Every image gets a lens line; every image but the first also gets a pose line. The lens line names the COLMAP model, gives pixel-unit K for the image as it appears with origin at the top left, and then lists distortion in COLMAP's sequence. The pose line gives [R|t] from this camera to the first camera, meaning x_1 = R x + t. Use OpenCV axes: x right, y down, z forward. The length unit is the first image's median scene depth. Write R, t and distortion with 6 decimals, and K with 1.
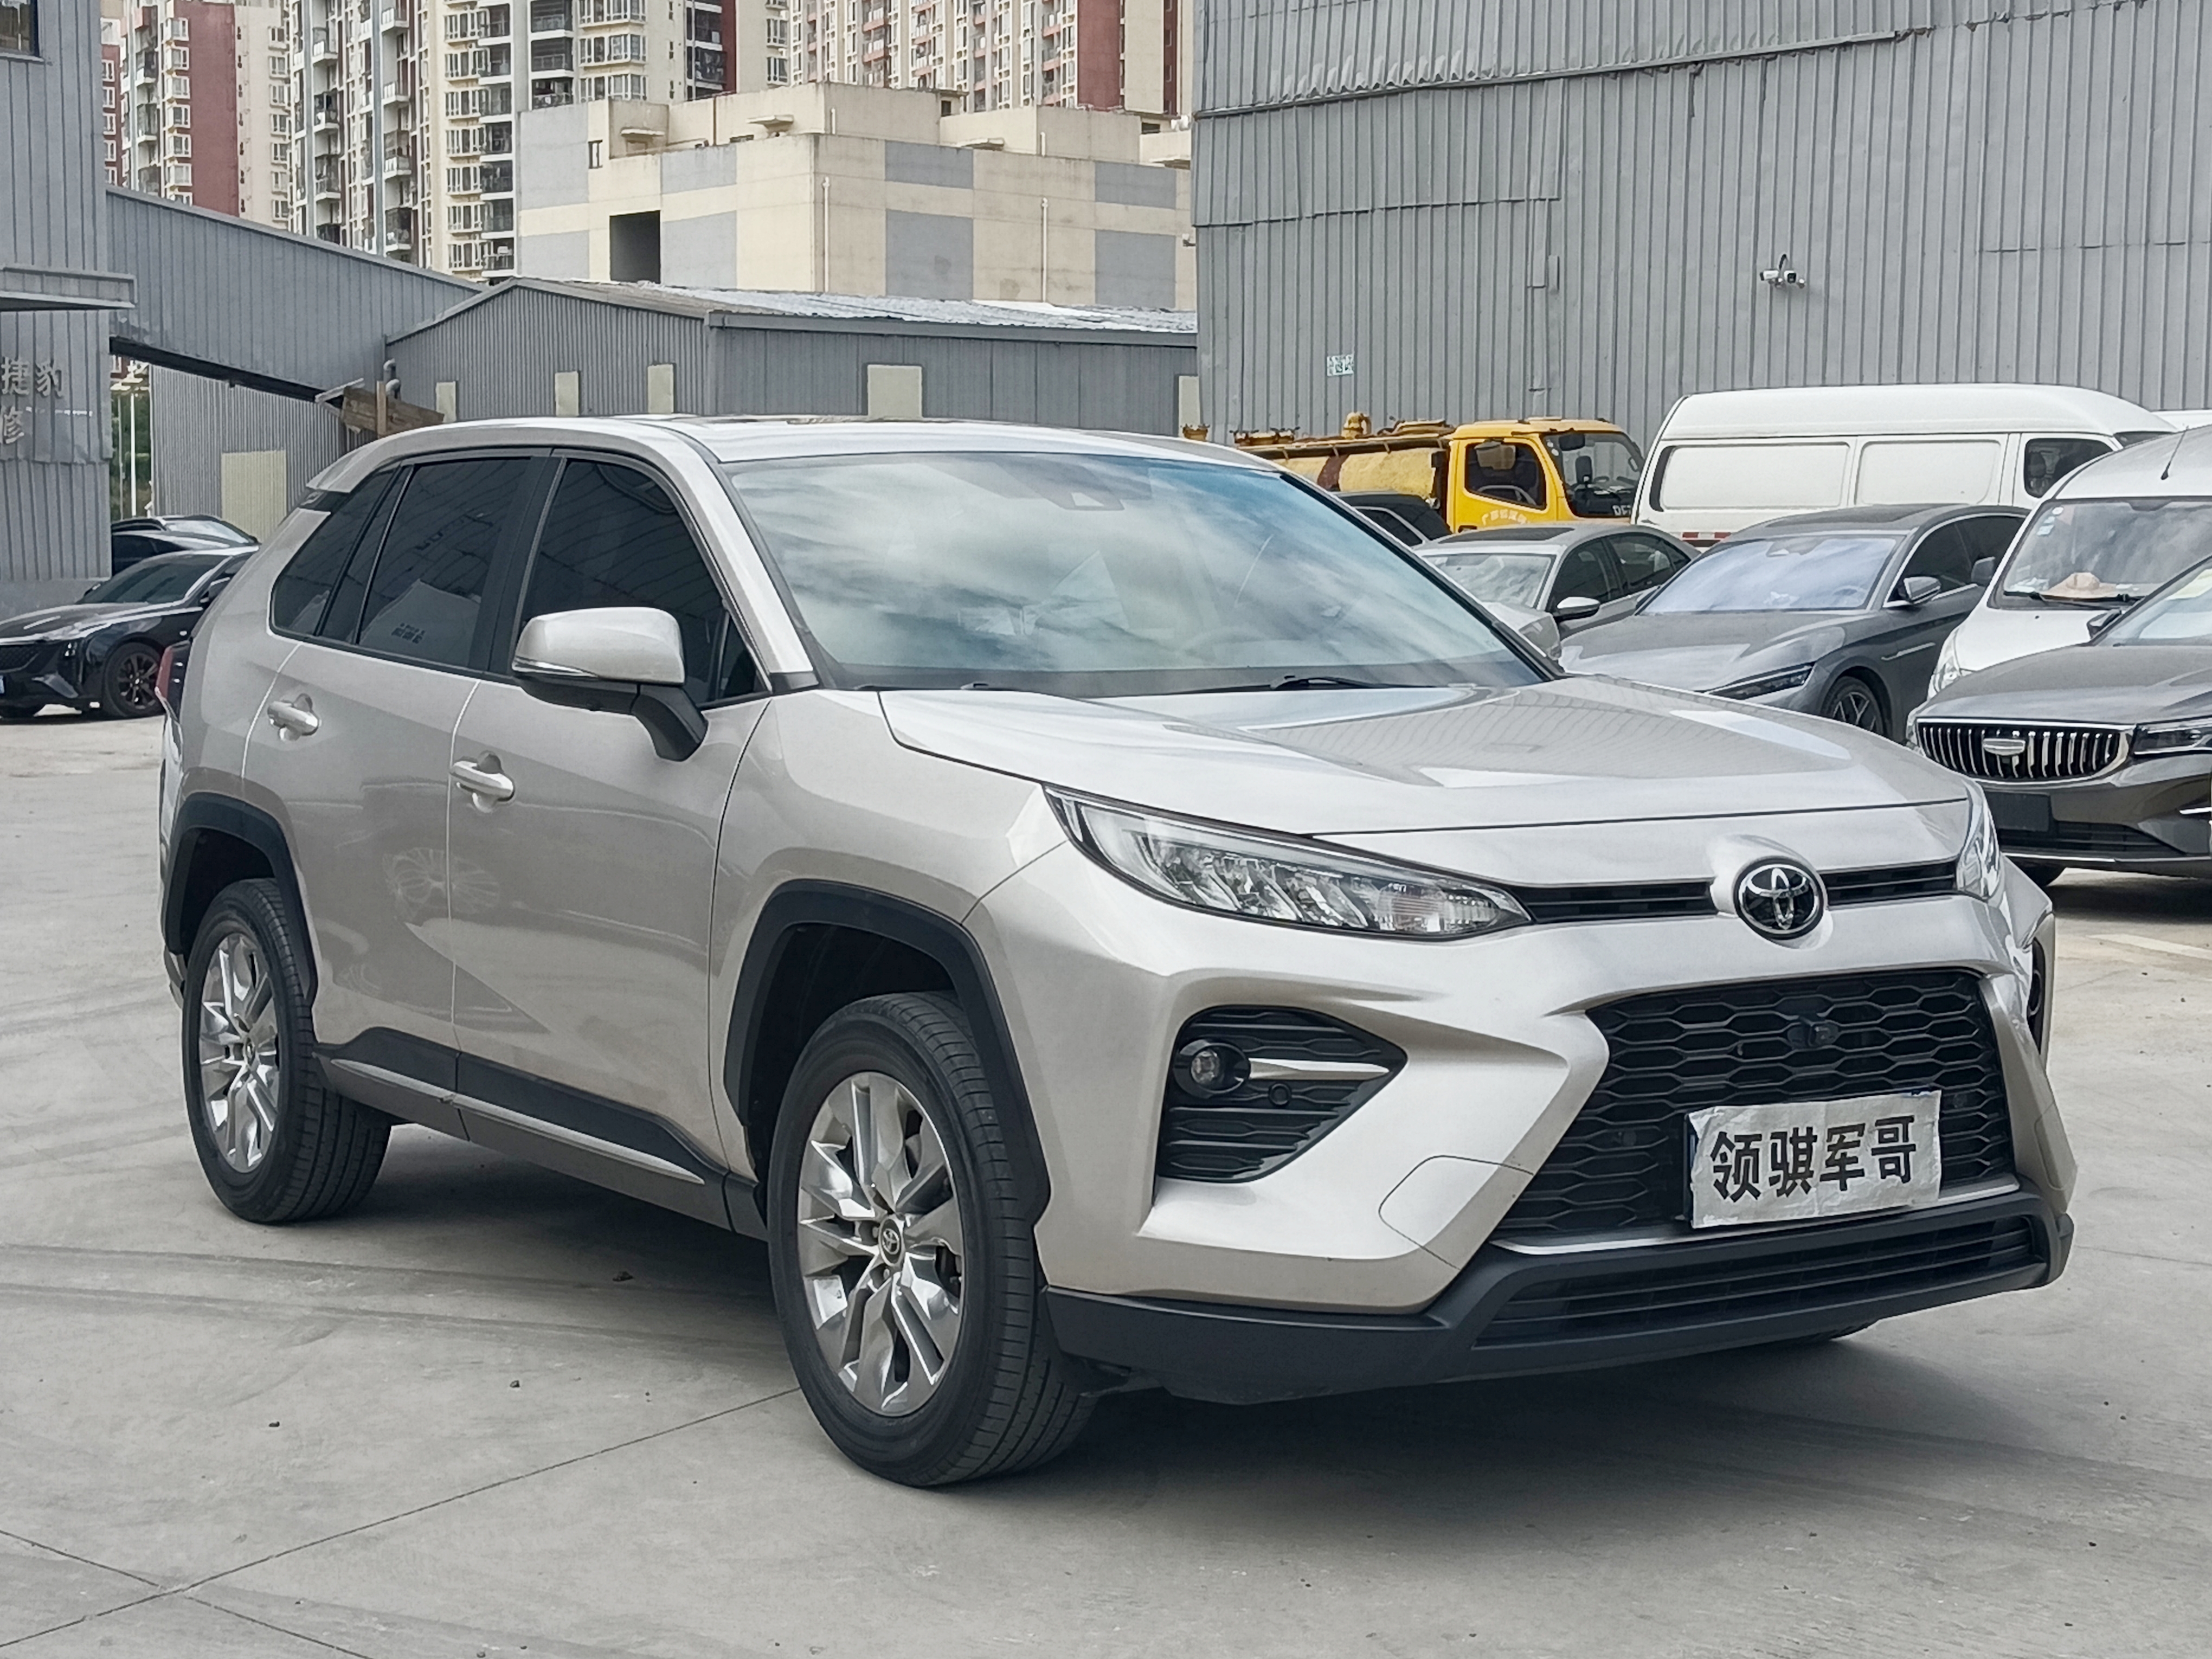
lens RADIAL K [[3586.8, 0, 1106.0], [0, 3586.8, 829.5], [0, 0, 1]] dist [0.269279, -1.029247]
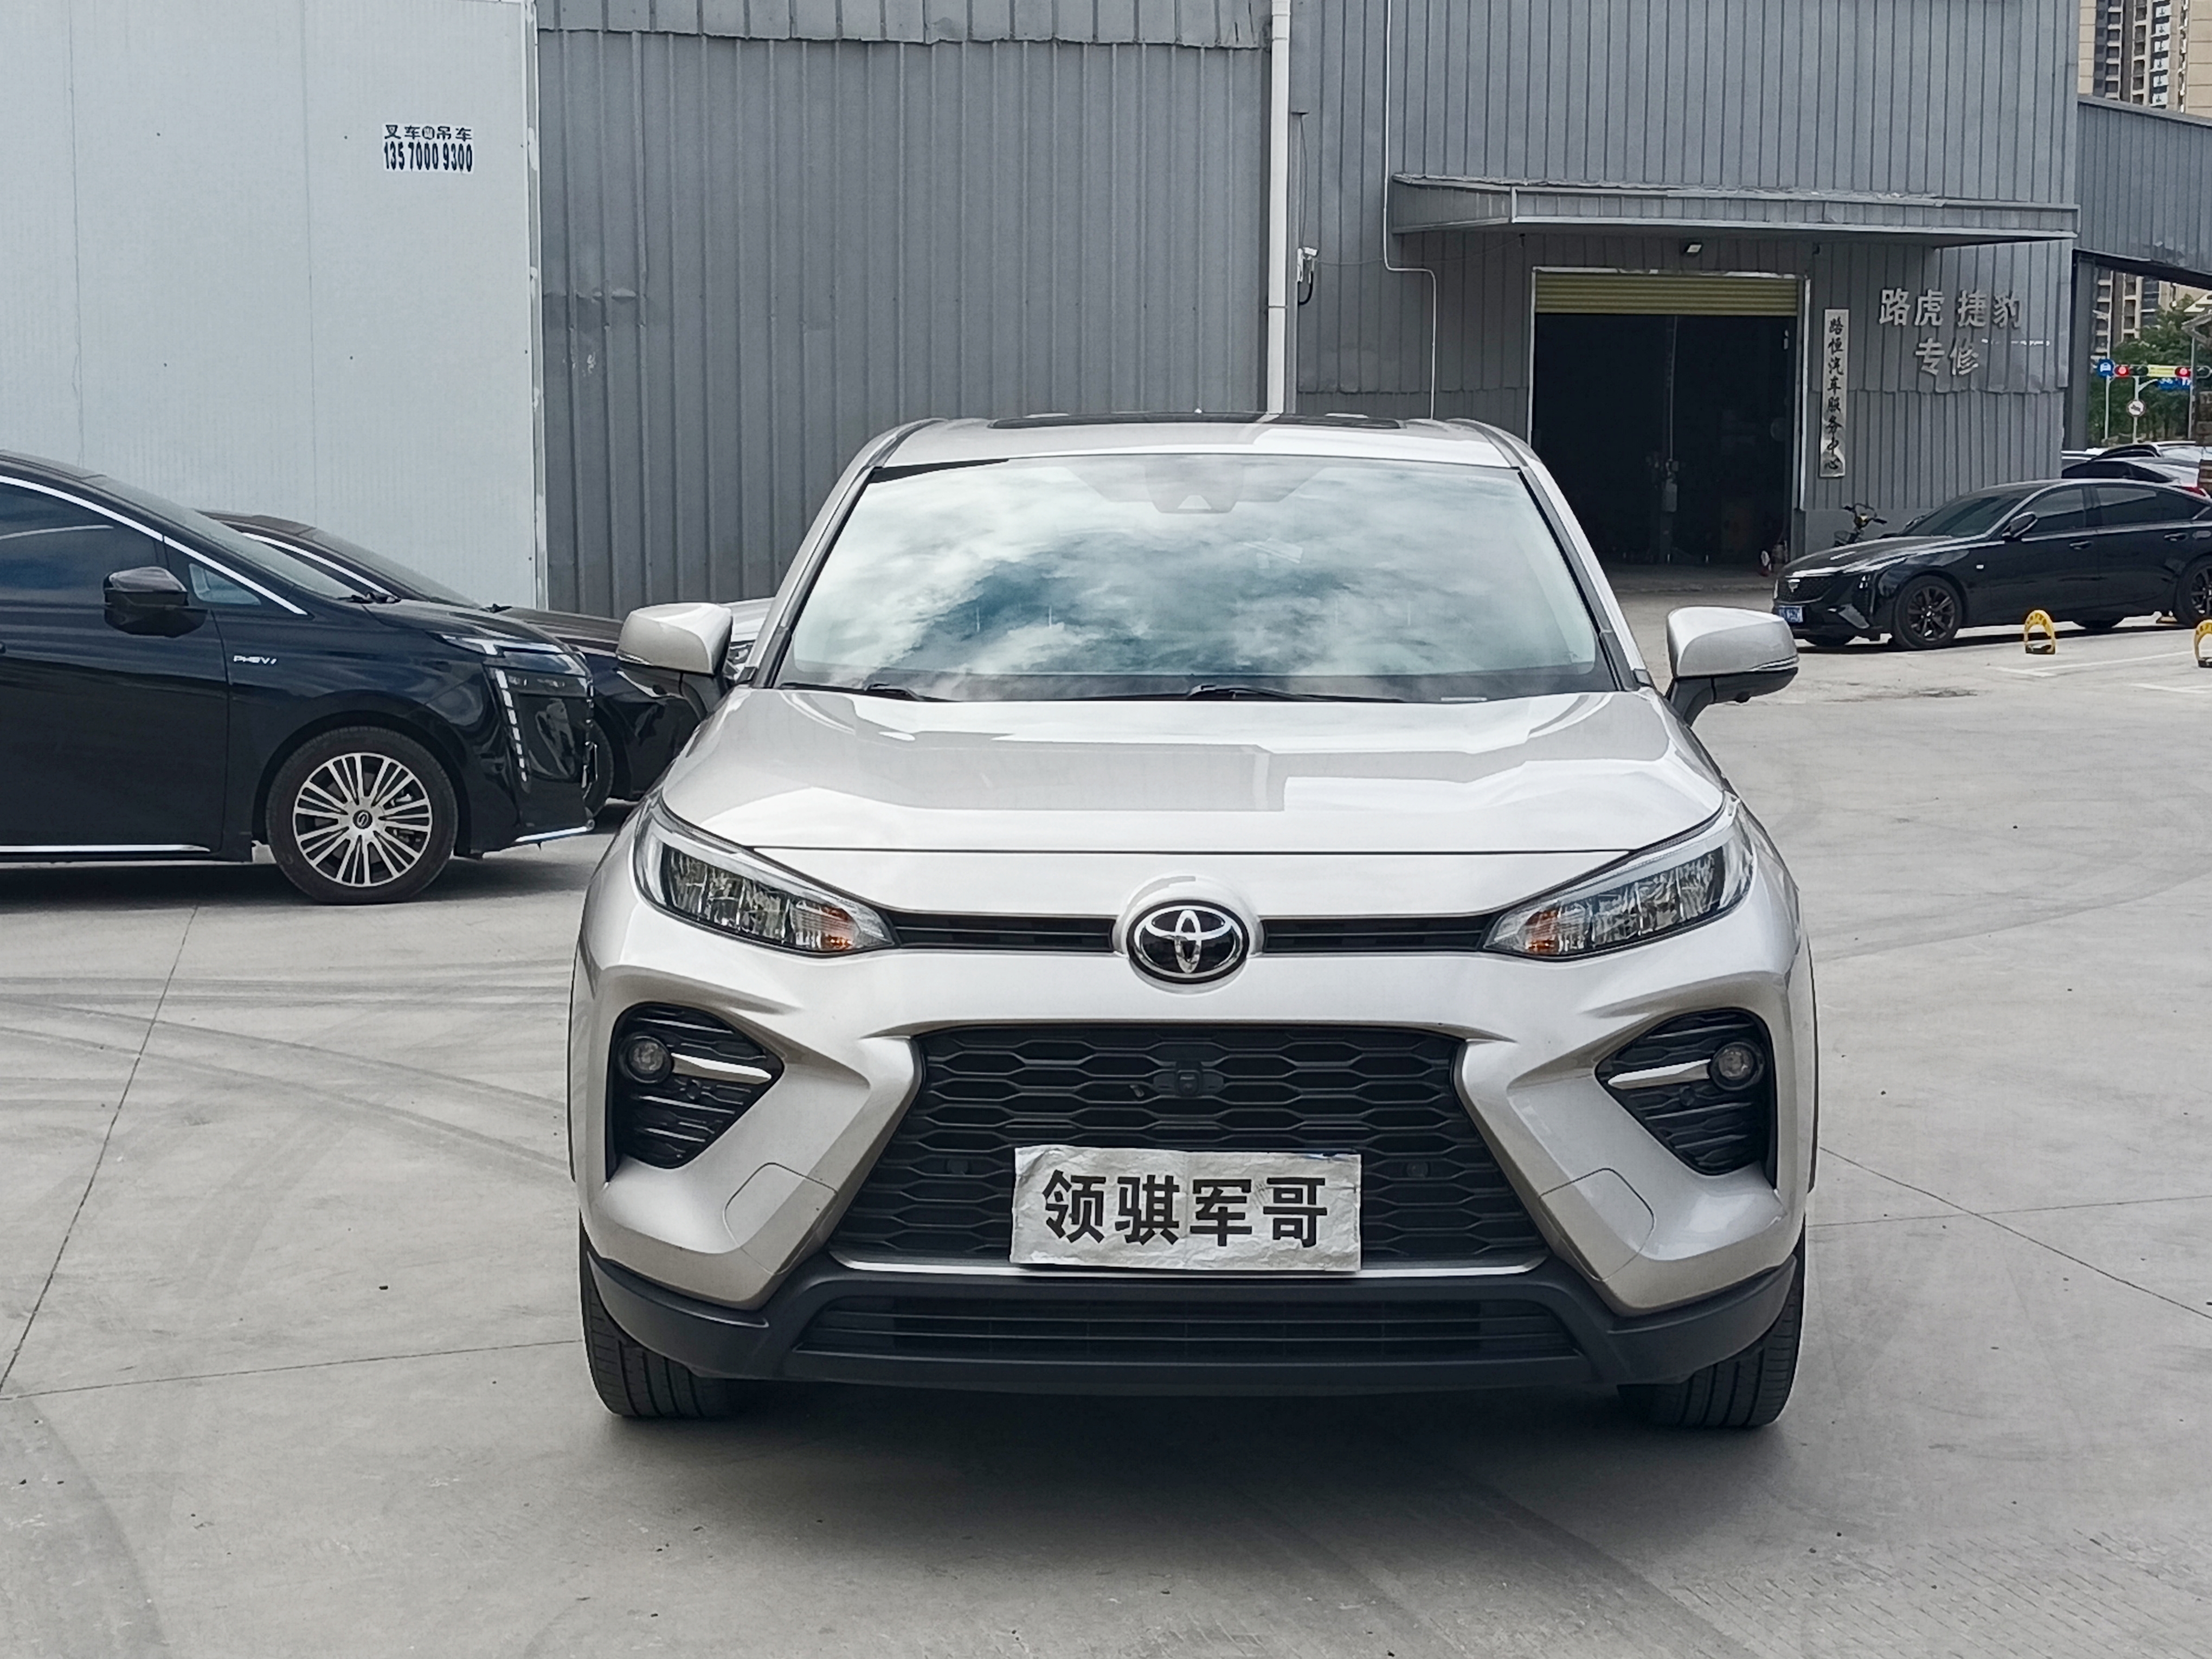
lens RADIAL K [[3586.8, 0, 1106.0], [0, 3586.8, 829.5], [0, 0, 1]] dist [0.269279, -1.029247]
pose [[0.821362, 0.059711, -0.567274, 0.719968], [-0.046550, 0.998205, 0.037671, -0.047030], [0.568505, -0.004535, 0.822667, 0.187892]]
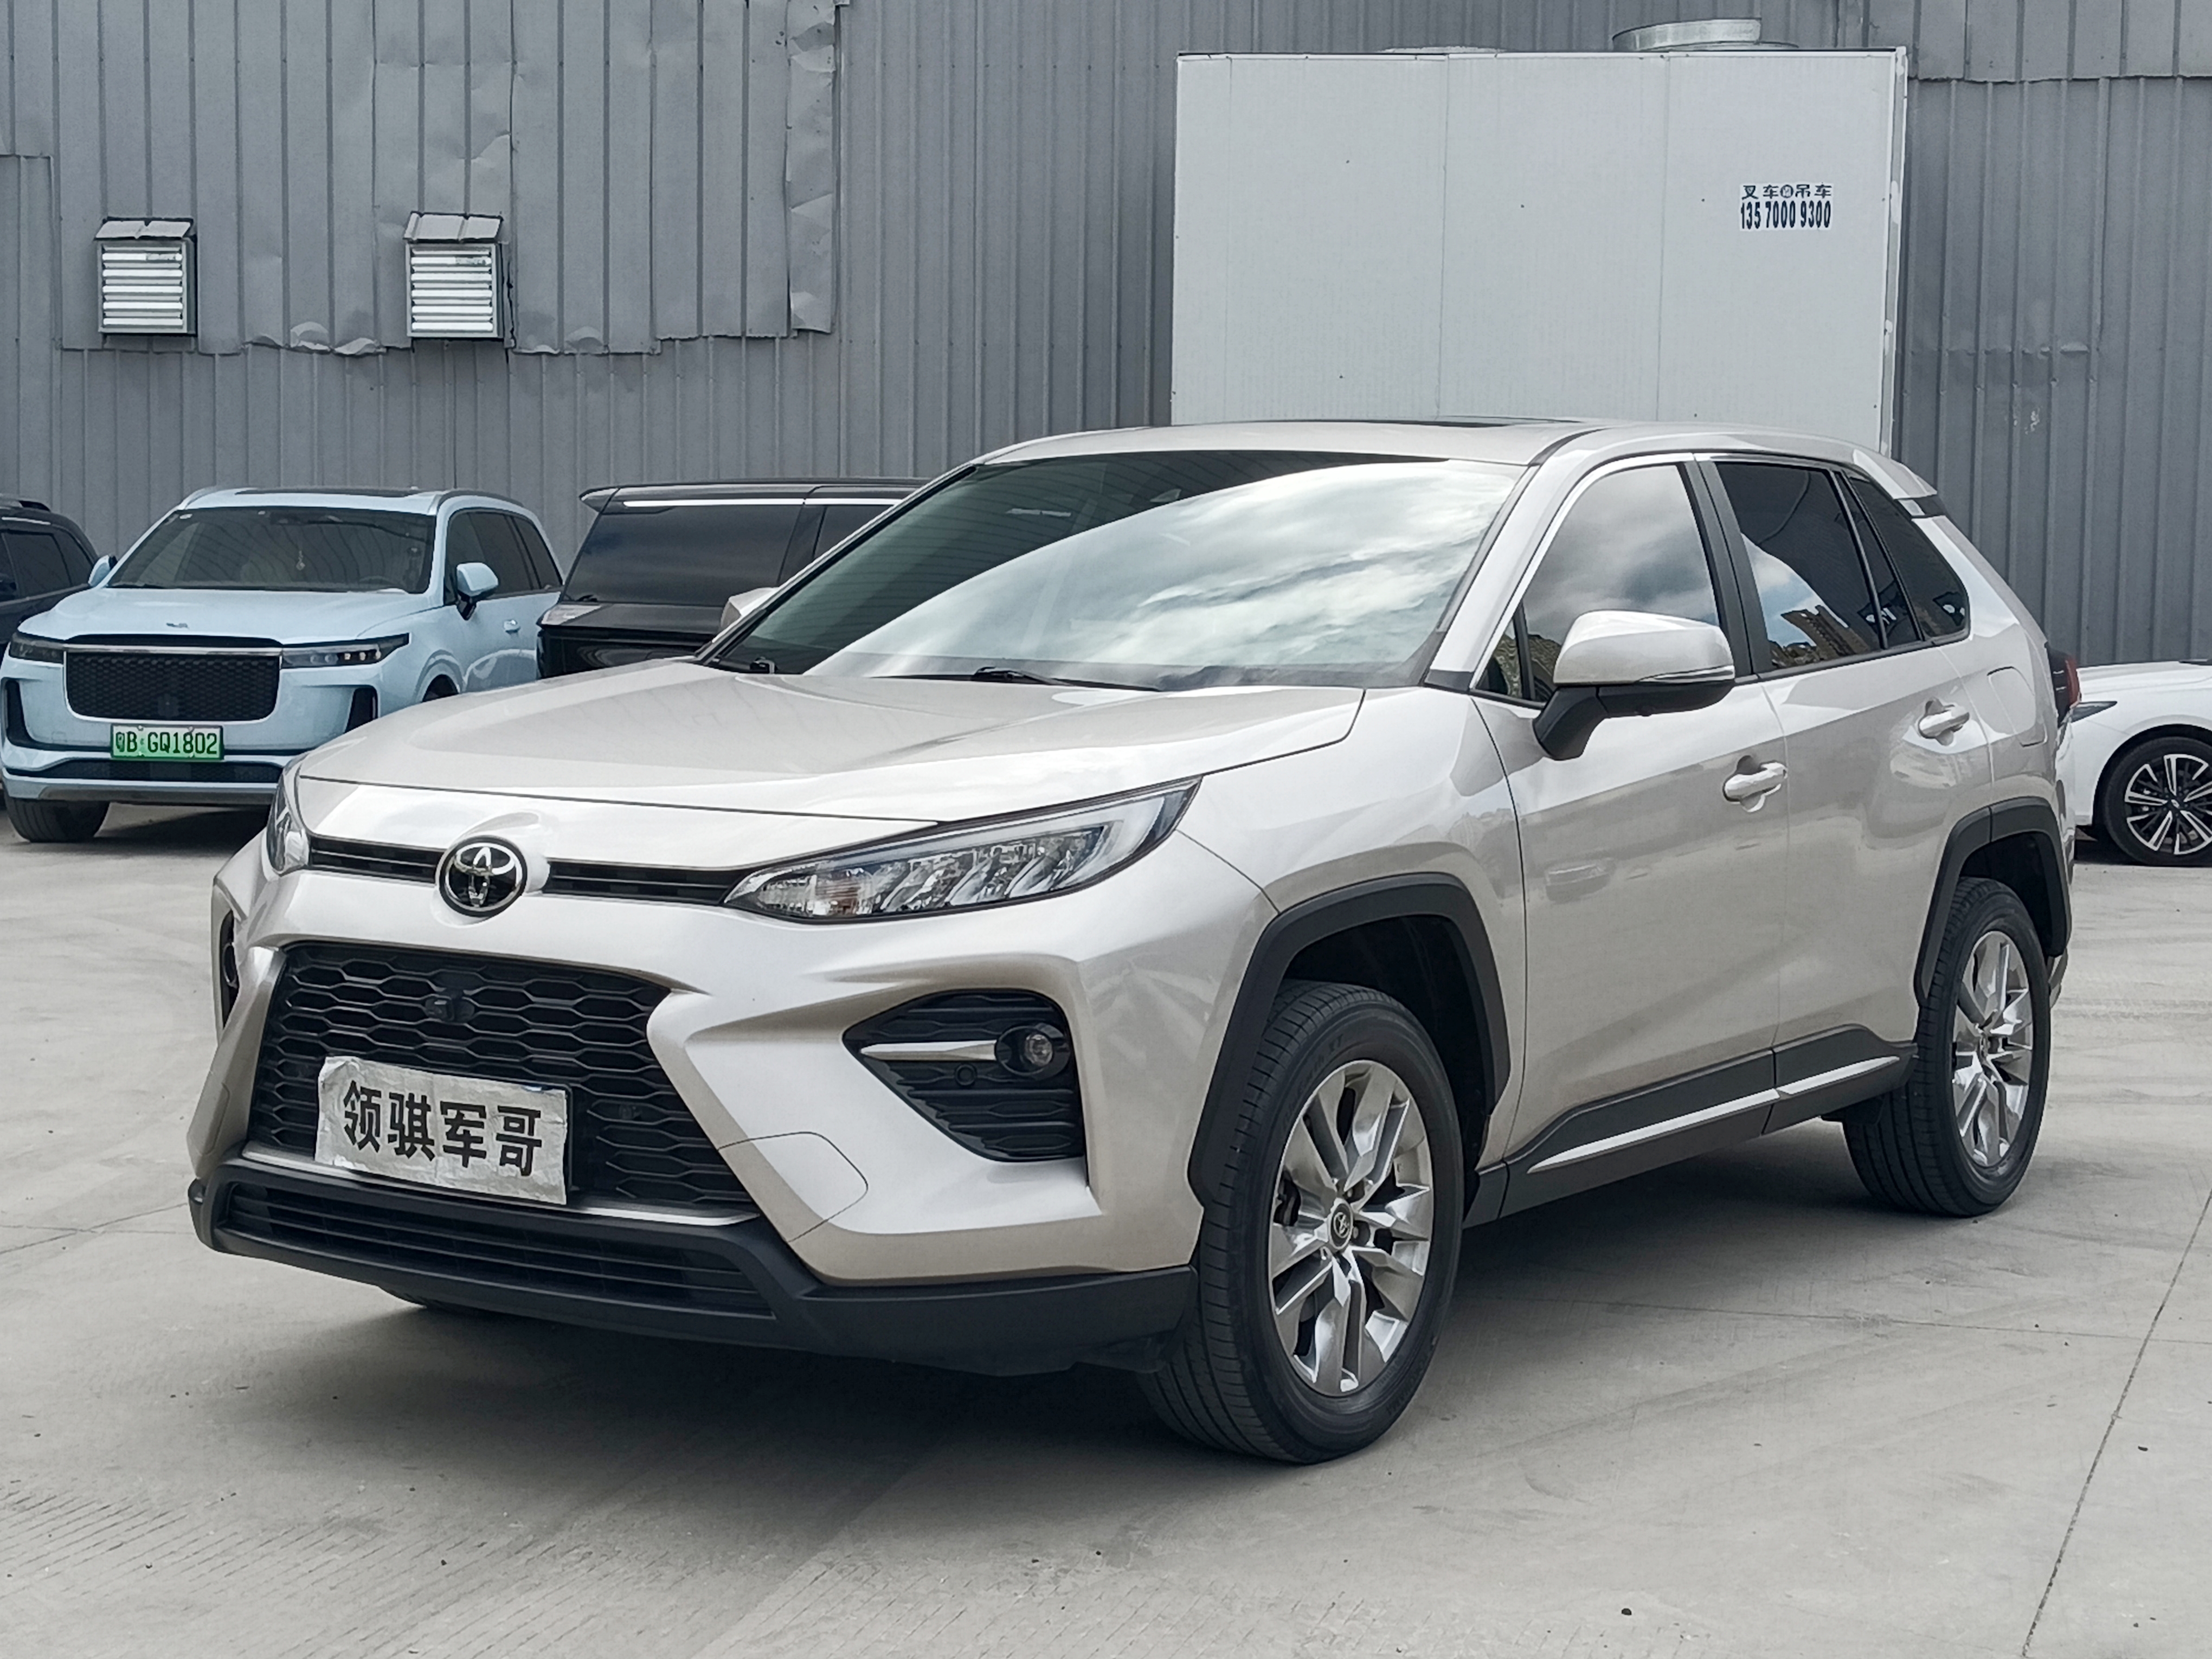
lens RADIAL K [[3586.8, 0, 1106.0], [0, 3586.8, 829.5], [0, 0, 1]] dist [0.269279, -1.029247]
pose [[0.388021, 0.081830, -0.918010, 1.200574], [-0.087532, 0.994820, 0.051679, -0.063230], [0.917484, 0.060303, 0.393174, 0.760233]]
